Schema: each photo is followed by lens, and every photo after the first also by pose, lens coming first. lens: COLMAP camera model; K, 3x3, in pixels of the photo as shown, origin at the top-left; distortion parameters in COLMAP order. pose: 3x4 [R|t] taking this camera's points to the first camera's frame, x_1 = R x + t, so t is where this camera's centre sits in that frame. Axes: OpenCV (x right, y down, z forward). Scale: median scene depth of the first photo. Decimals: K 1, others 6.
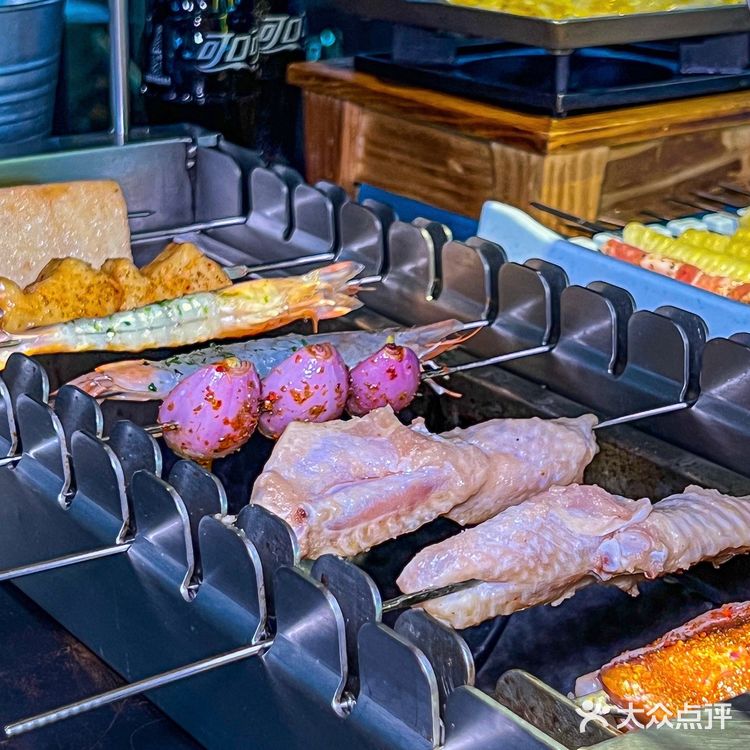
lens RADIAL K [[1732.3, 0, 375.0], [0, 1732.3, 375.0], [0, 0, 1]] dist [0.021468, 0.311794]
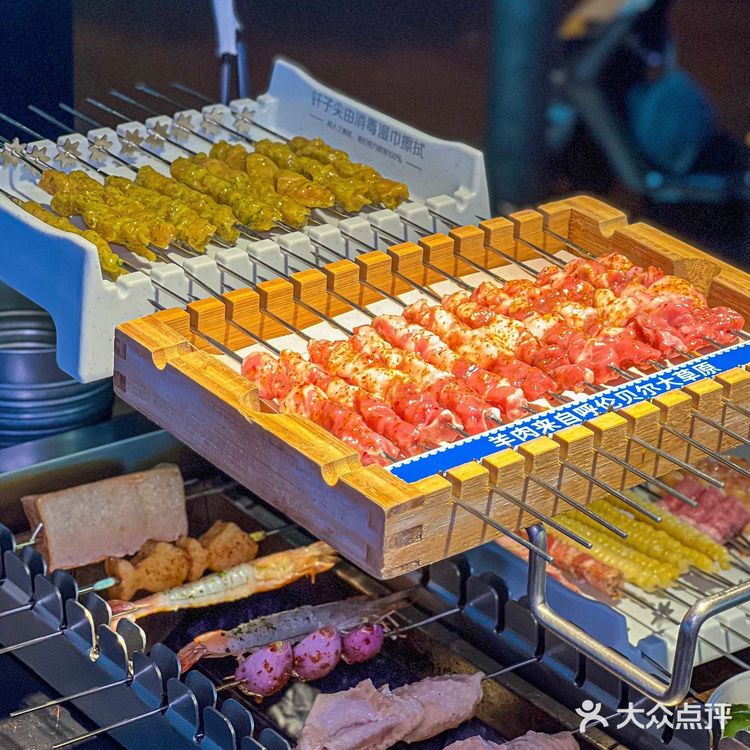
lens RADIAL K [[2292.2, 0, 395.0], [0, 2292.2, 332.0], [0, 0, 1]] dist [-0.604835, 13.986118]
pose [[0.998207, 0.004643, 0.059684, -0.090753], [-0.008750, 0.997597, 0.068734, -0.423271], [-0.059221, -0.069133, 0.995848, -1.126545]]
